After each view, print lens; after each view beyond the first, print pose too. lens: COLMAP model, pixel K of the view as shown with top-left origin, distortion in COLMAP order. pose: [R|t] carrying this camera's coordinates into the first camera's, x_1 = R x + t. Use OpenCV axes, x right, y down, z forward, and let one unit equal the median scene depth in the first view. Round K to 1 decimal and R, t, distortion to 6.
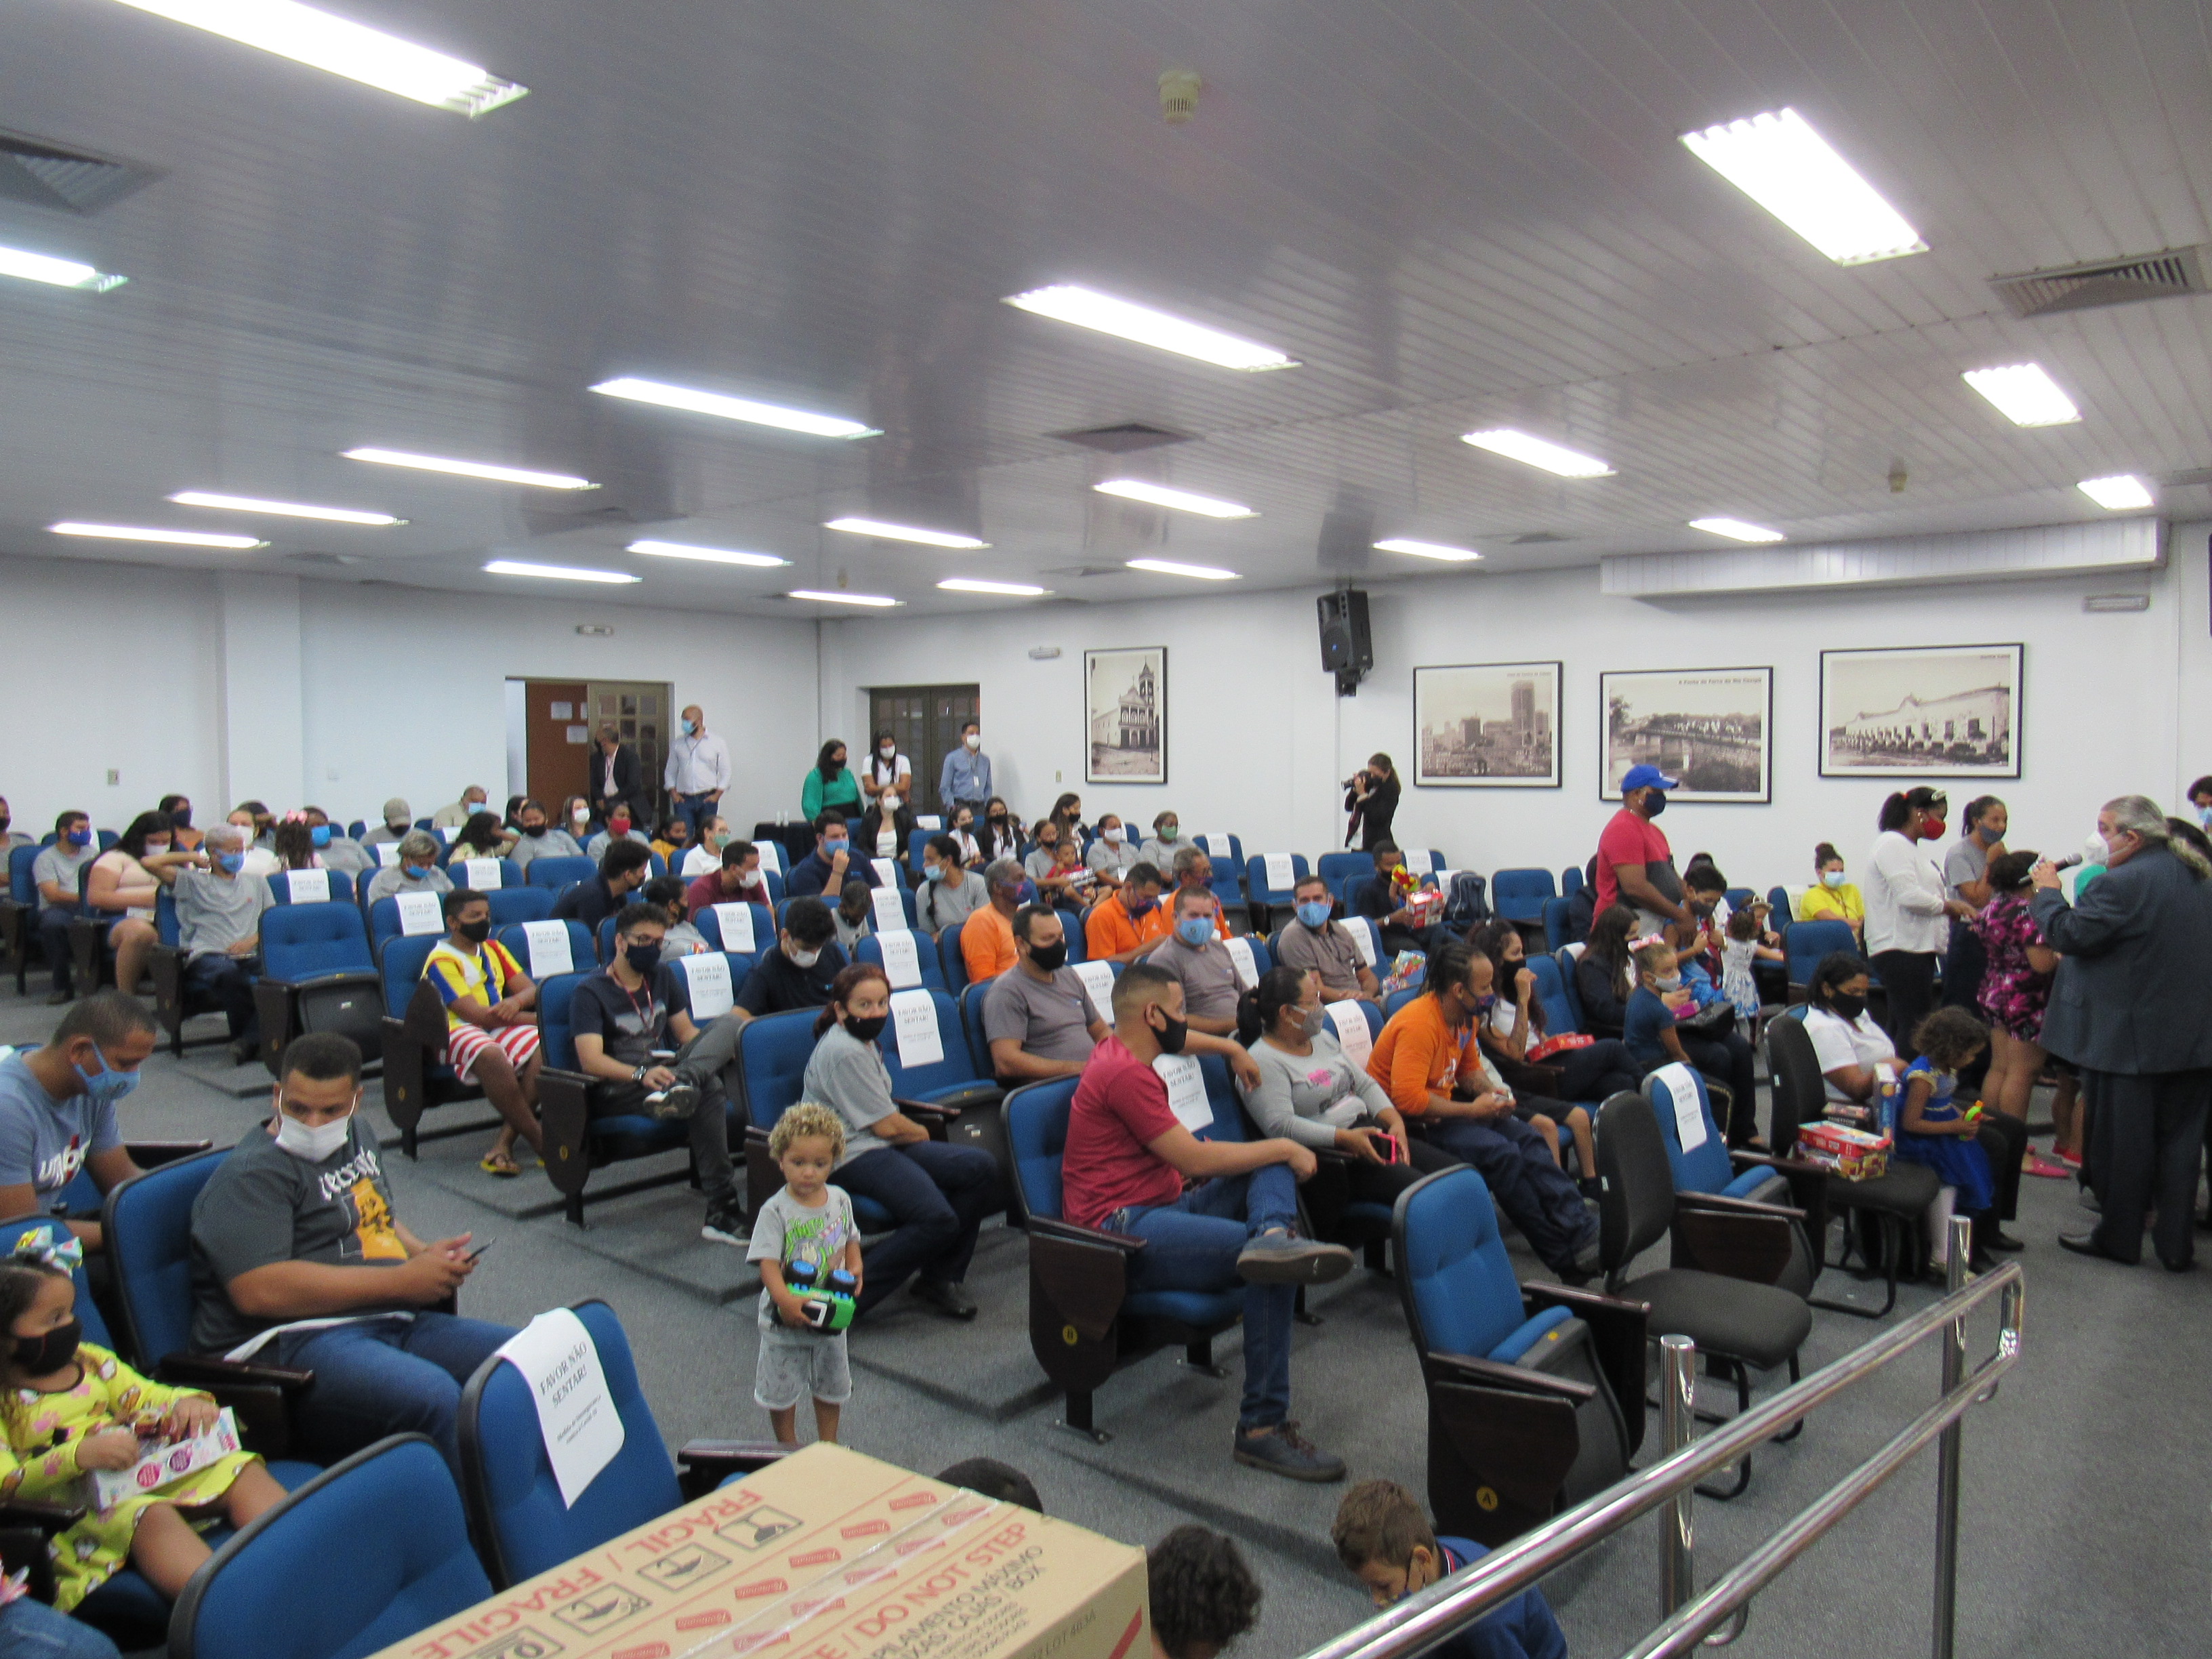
lens RADIAL K [[1586.7, 0, 1107.9], [0, 1586.7, 817.2], [0, 0, 1]] dist [-0.028041, 0.009043]
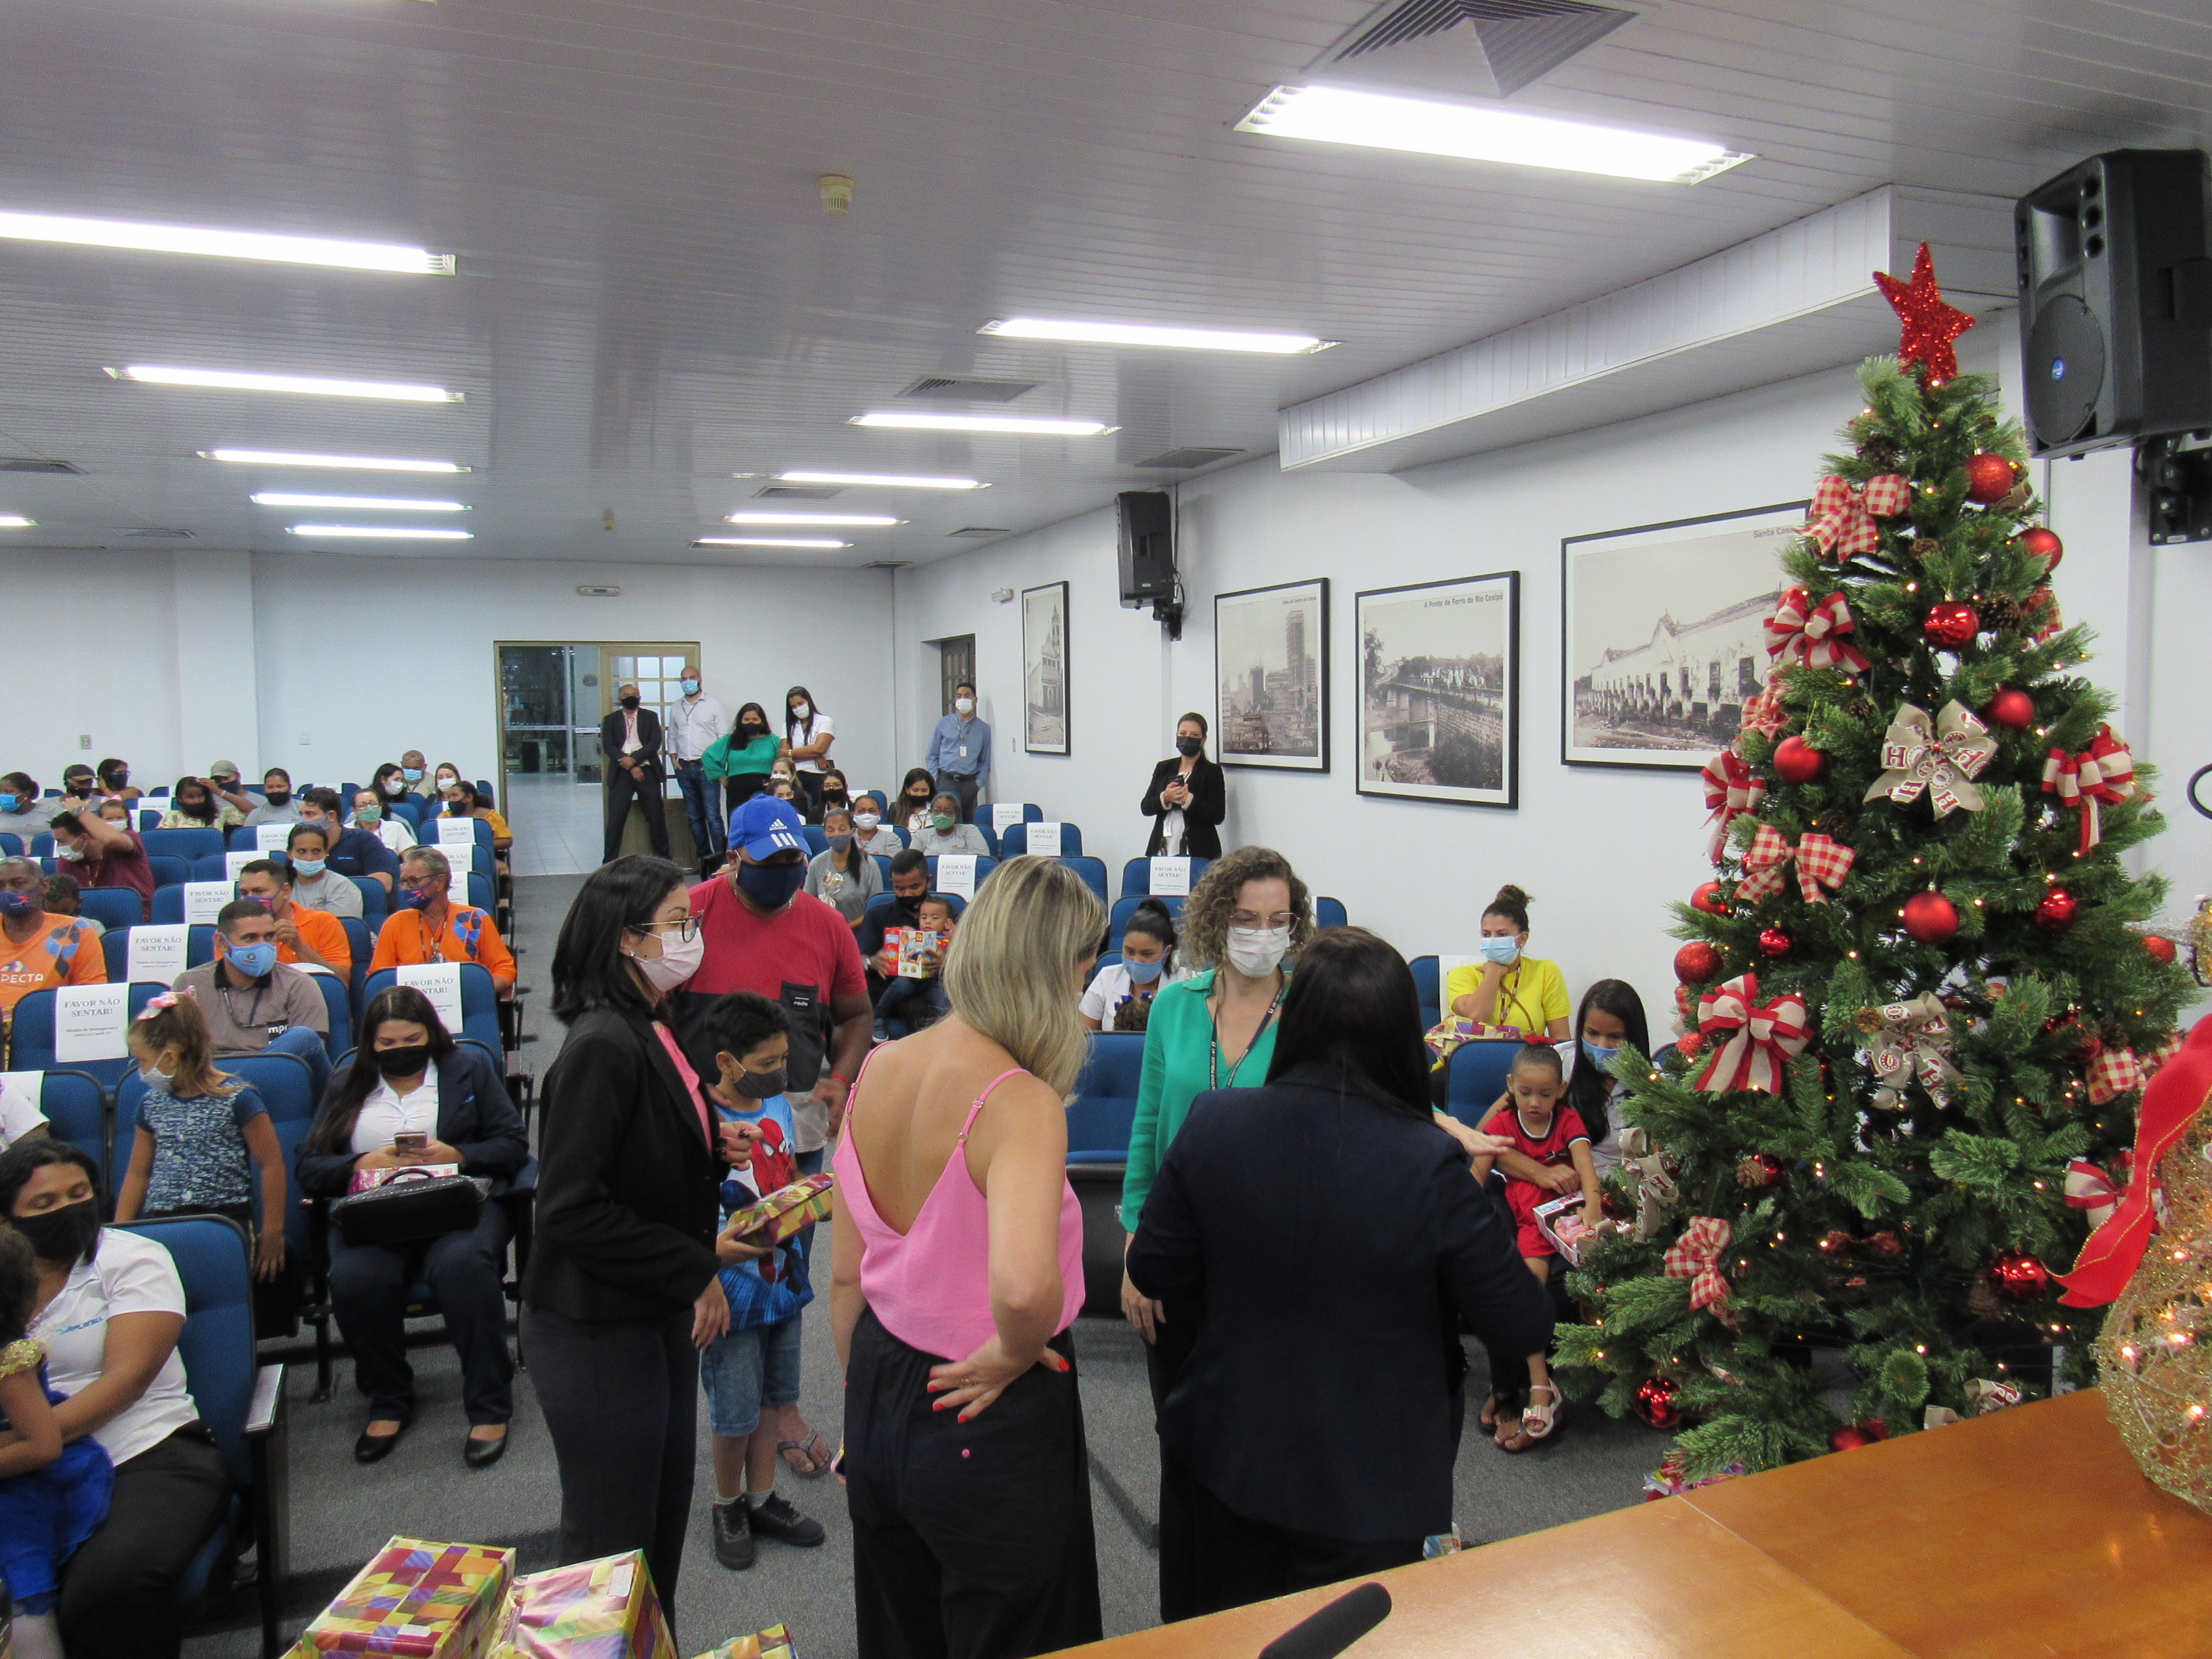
lens RADIAL K [[1586.7, 0, 1113.4], [0, 1586.7, 815.0], [0, 0, 1]] dist [-0.028041, 0.009043]
pose [[0.862886, 0.031042, -0.504445, 0.838776], [-0.016469, 0.999309, 0.033323, -0.033680], [0.505131, -0.020446, 0.862801, 0.610639]]
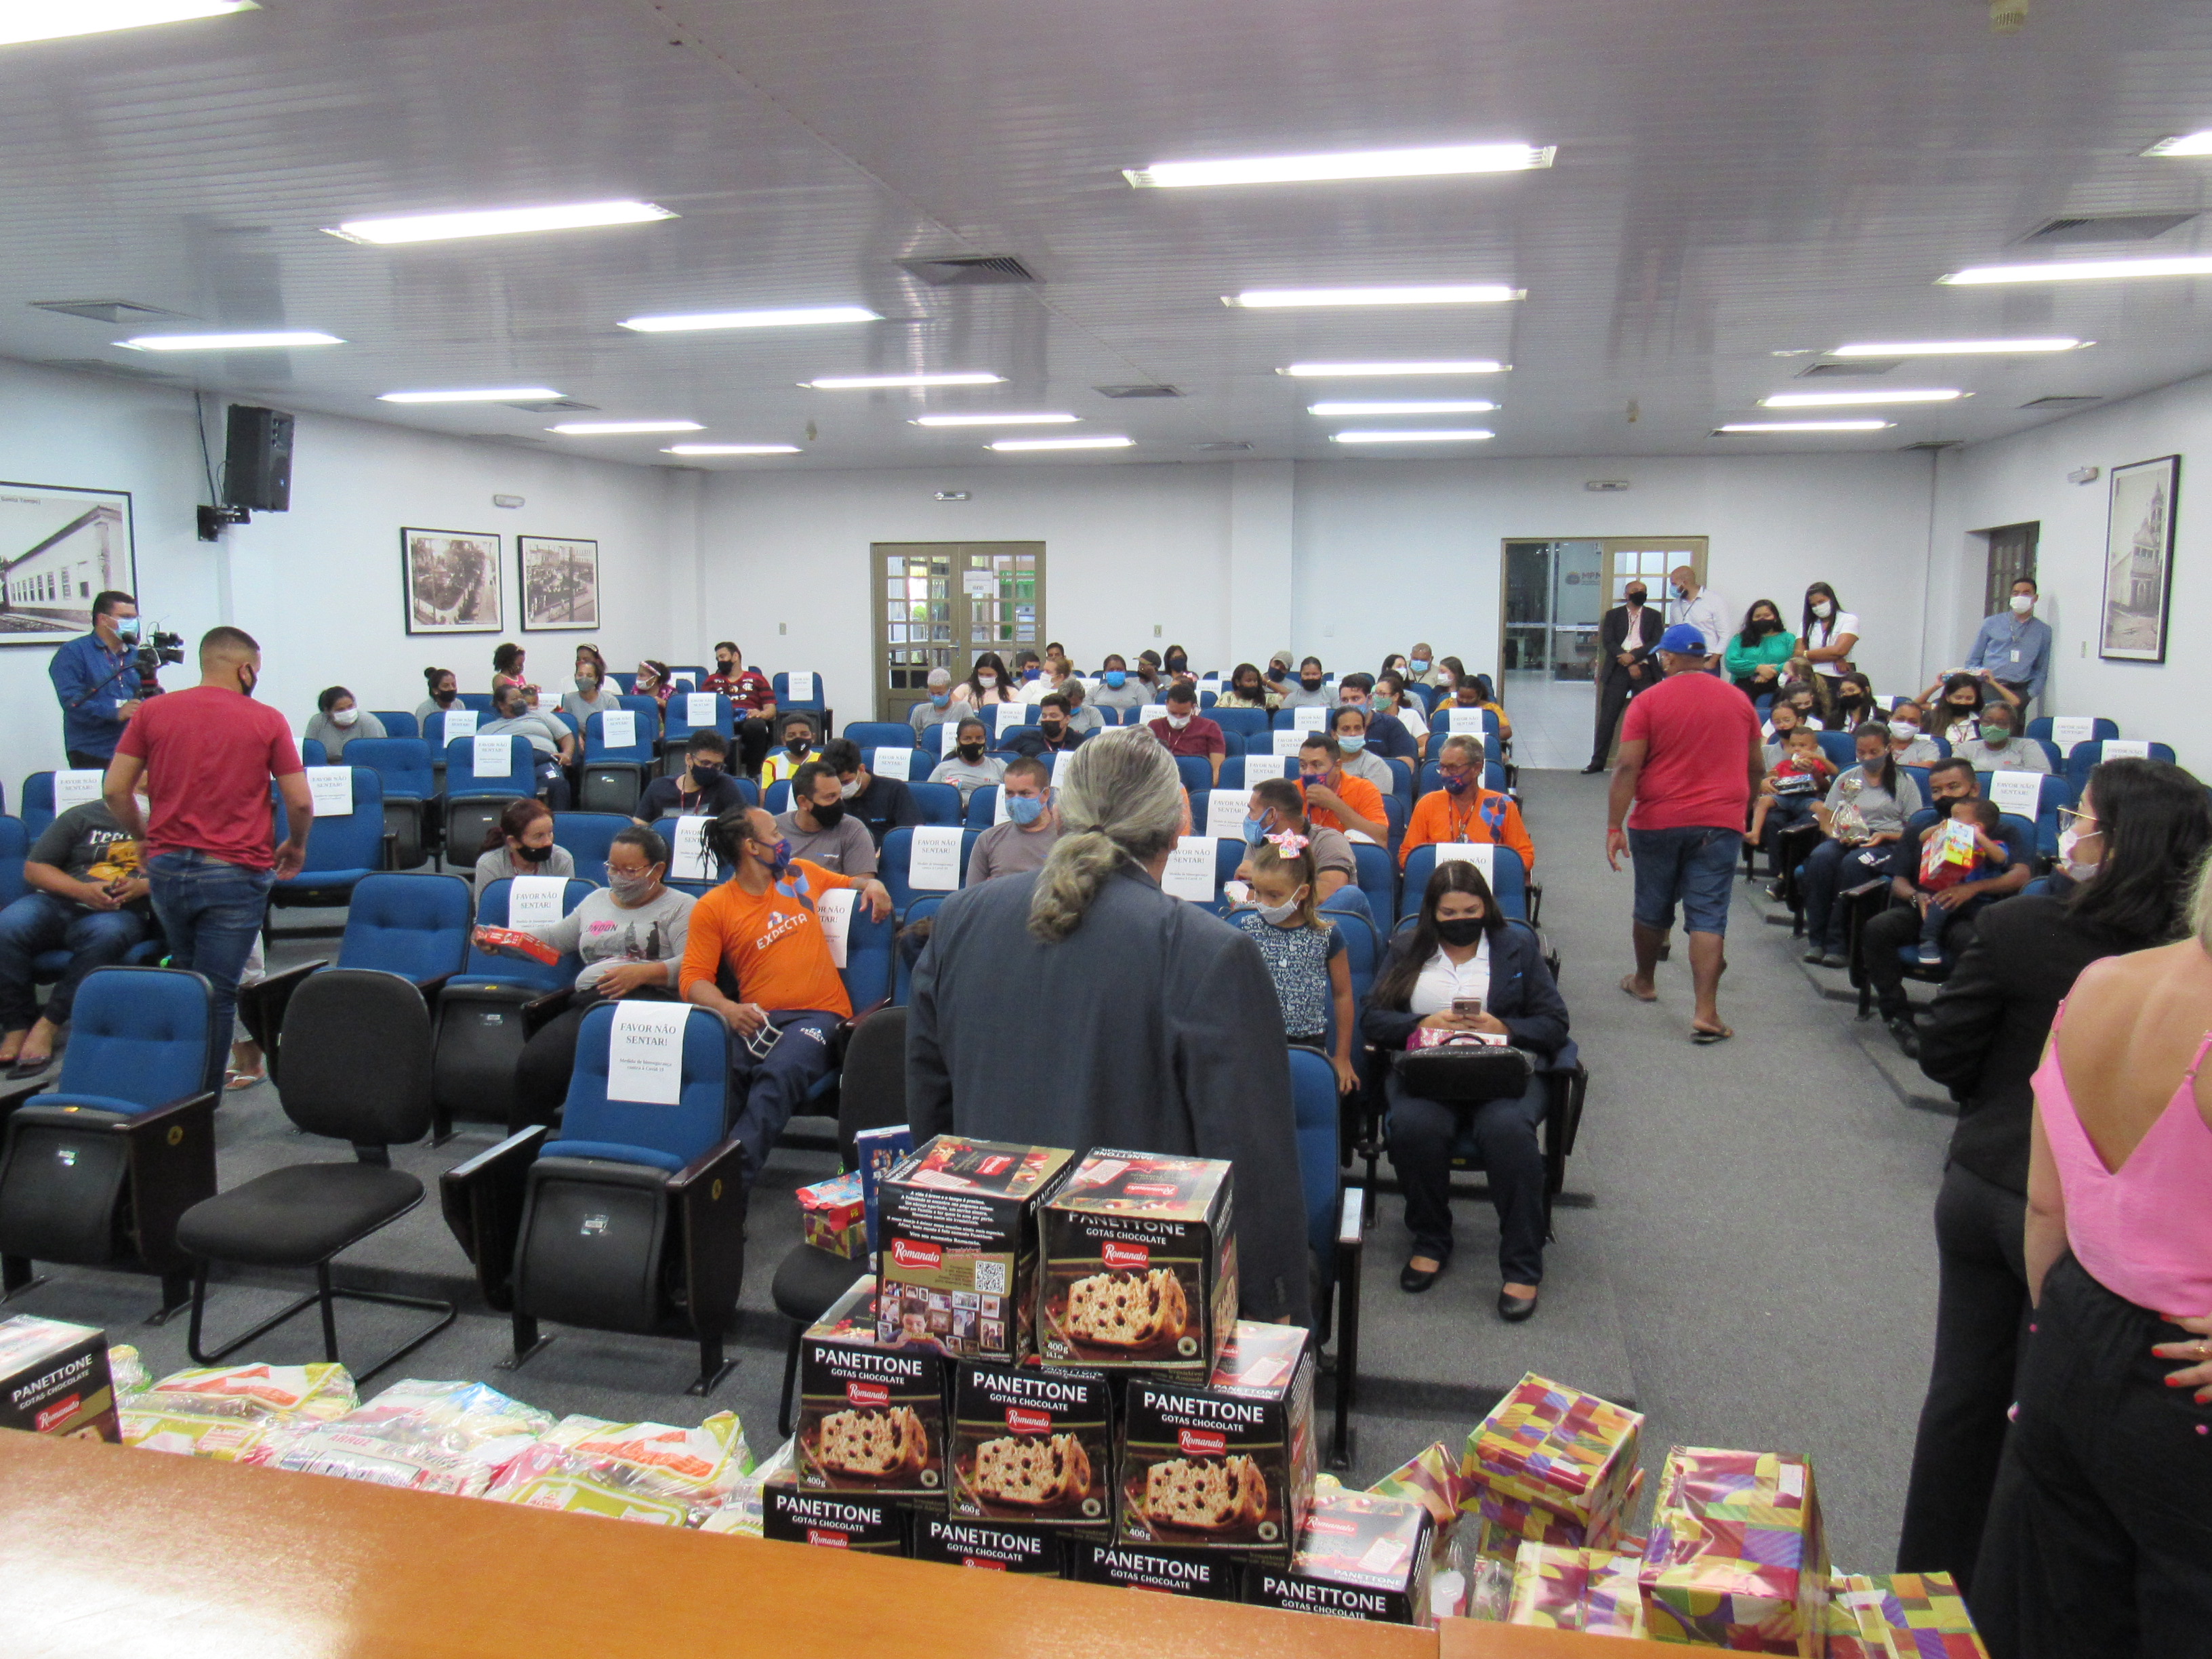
lens RADIAL K [[1586.7, 0, 1113.6], [0, 1586.7, 819.4], [0, 0, 1]] dist [-0.028041, 0.009043]
pose [[0.434117, 0.119560, -0.892887, 0.813200], [-0.036499, 0.992674, 0.115177, -0.029849], [0.900117, -0.017411, 0.435300, 0.586698]]
